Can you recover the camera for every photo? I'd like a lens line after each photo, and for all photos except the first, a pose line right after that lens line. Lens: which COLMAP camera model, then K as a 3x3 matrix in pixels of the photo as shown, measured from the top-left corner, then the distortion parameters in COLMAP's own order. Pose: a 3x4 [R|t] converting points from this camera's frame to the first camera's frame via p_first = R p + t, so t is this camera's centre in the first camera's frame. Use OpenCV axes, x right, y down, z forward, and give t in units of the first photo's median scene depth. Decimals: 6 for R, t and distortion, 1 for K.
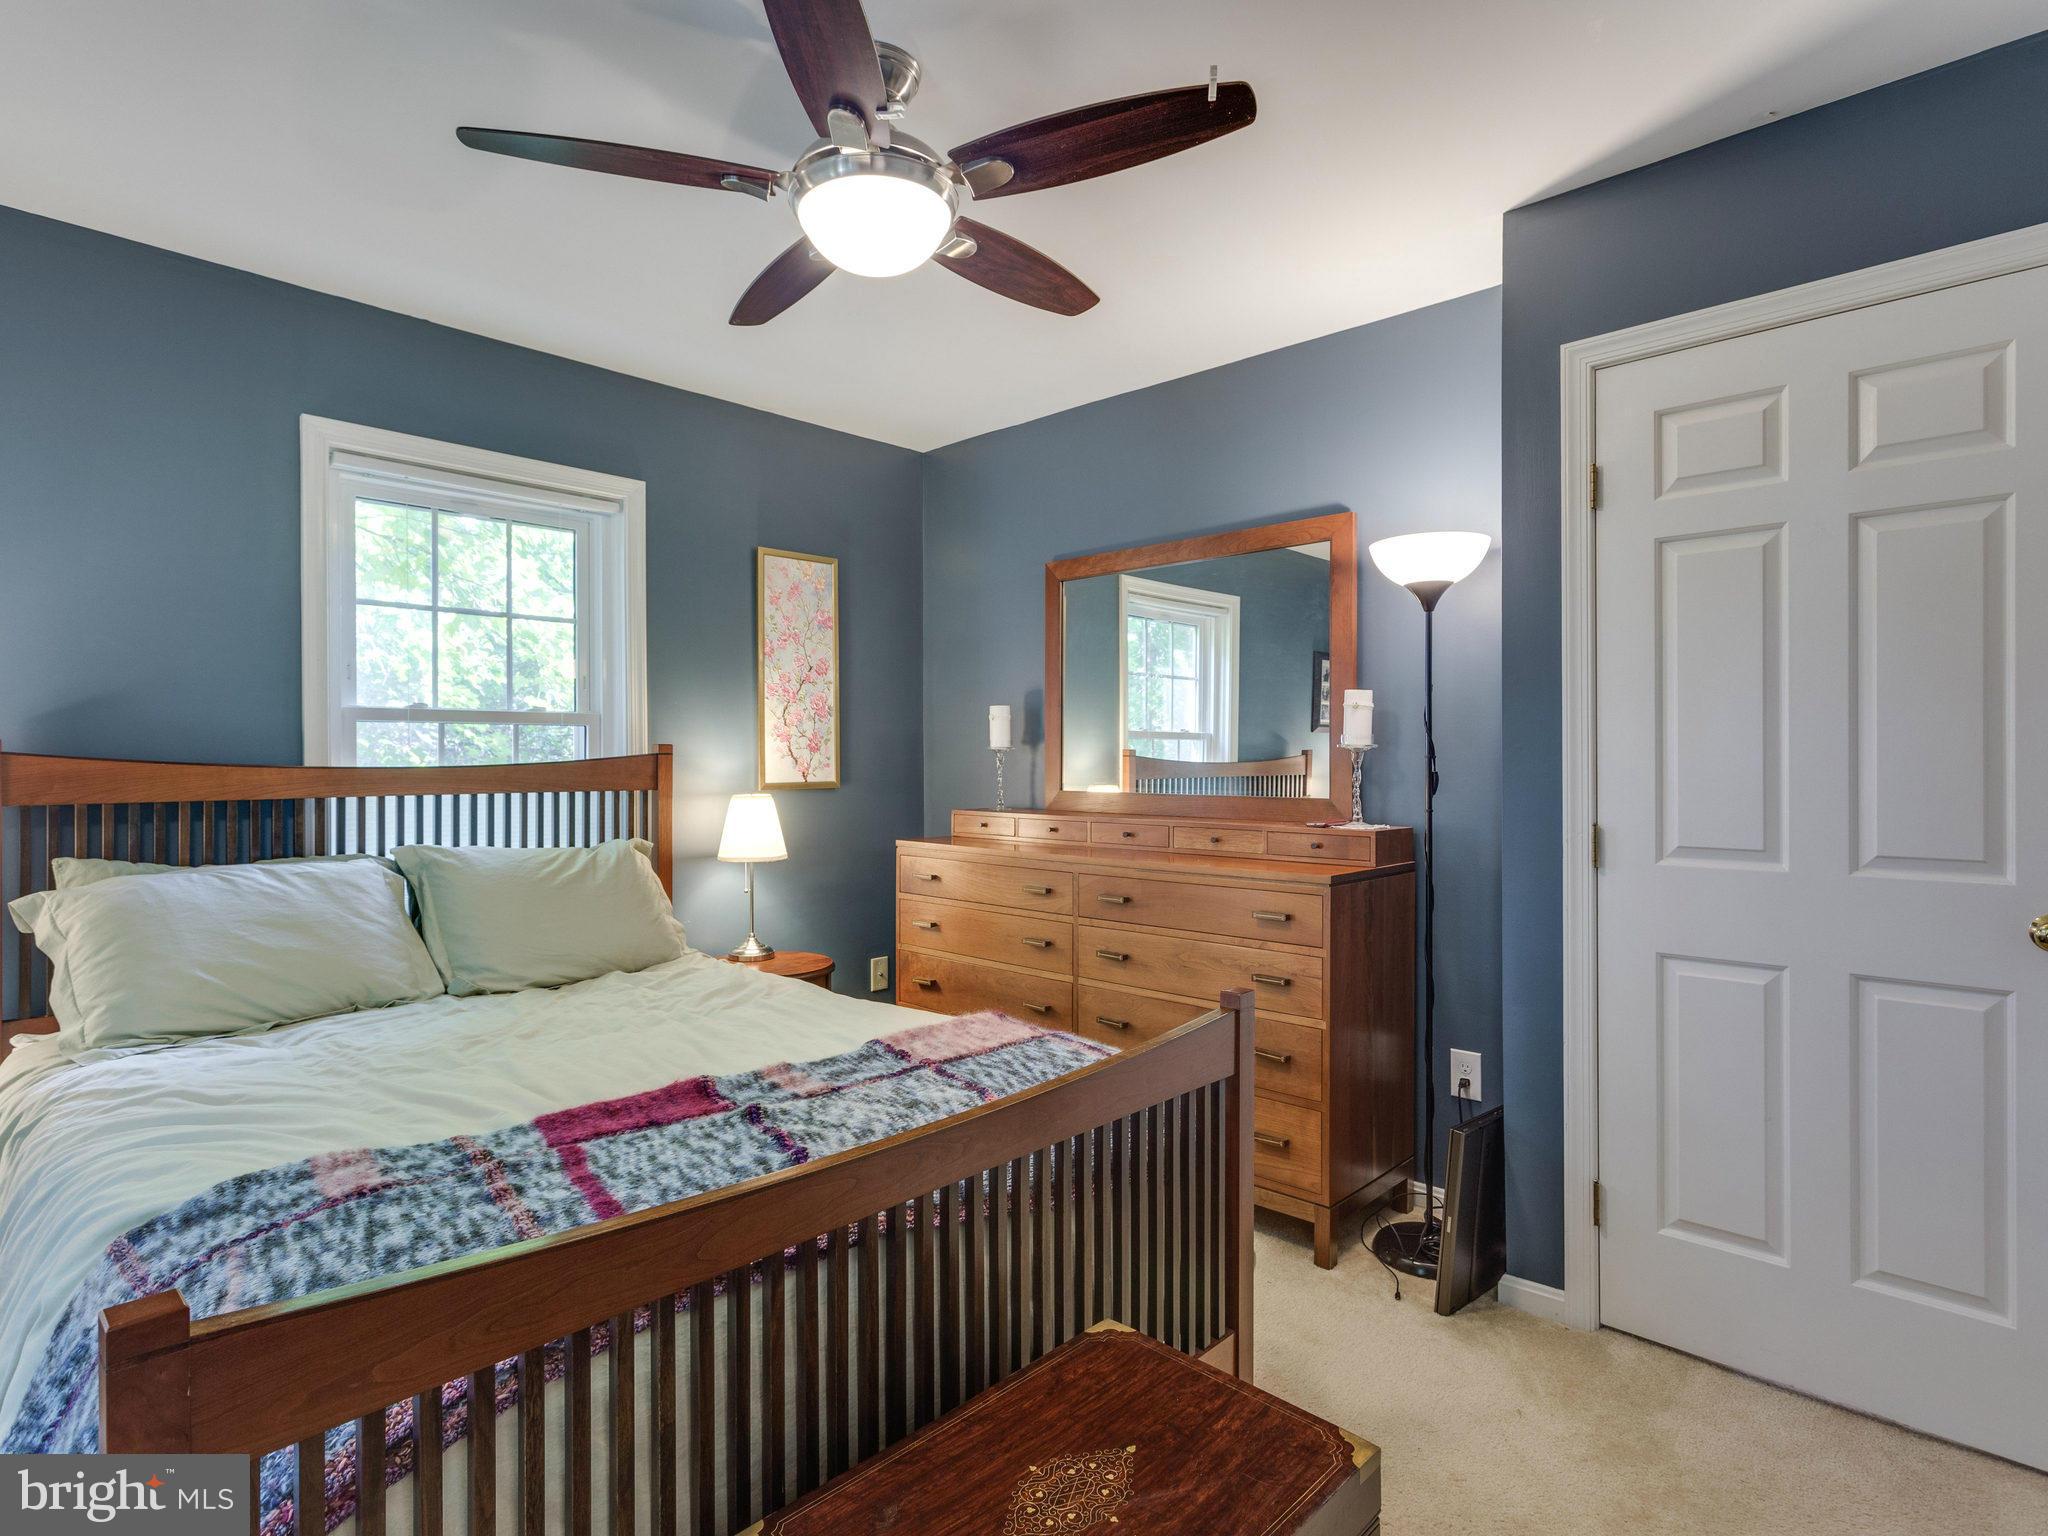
lens RADIAL K [[1090.1, 0, 1020.2], [0, 1090.1, 767.0], [0, 0, 1]] dist [-0.011368, 0.000420]
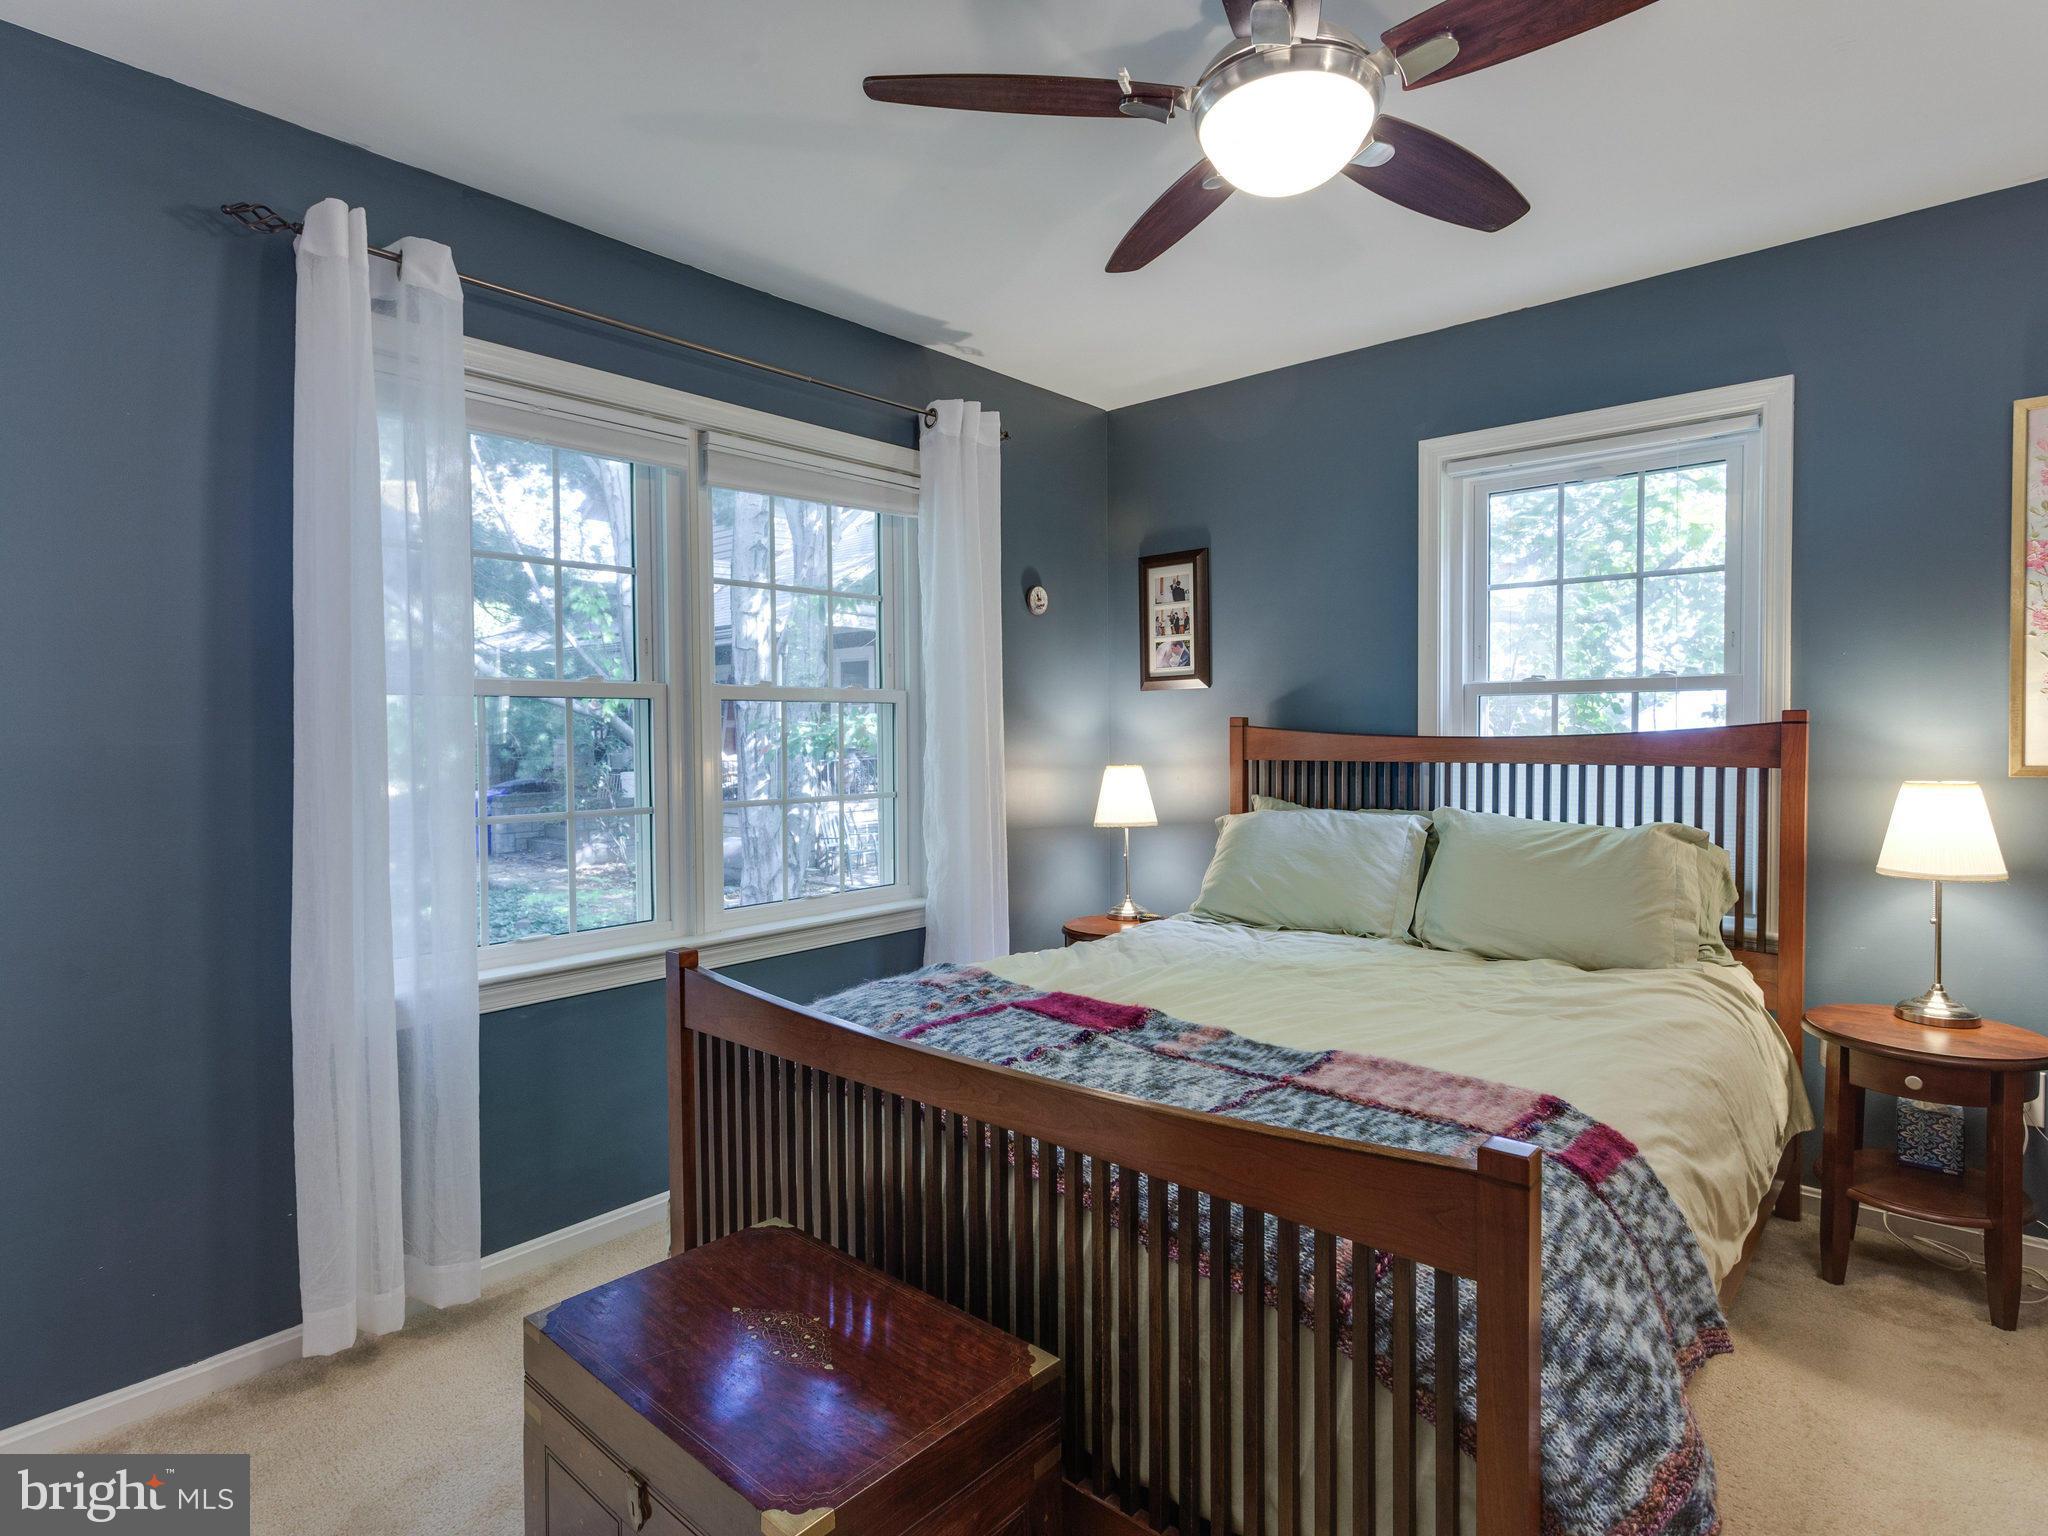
lens RADIAL K [[1090.1, 0, 1019.2], [0, 1090.1, 758.5], [0, 0, 1]] dist [-0.011368, 0.000420]
pose [[0.028621, 0.024536, -0.999289, 0.733524], [-0.004797, 0.999691, 0.024408, -0.004006], [0.999579, 0.004095, 0.028730, 0.726724]]
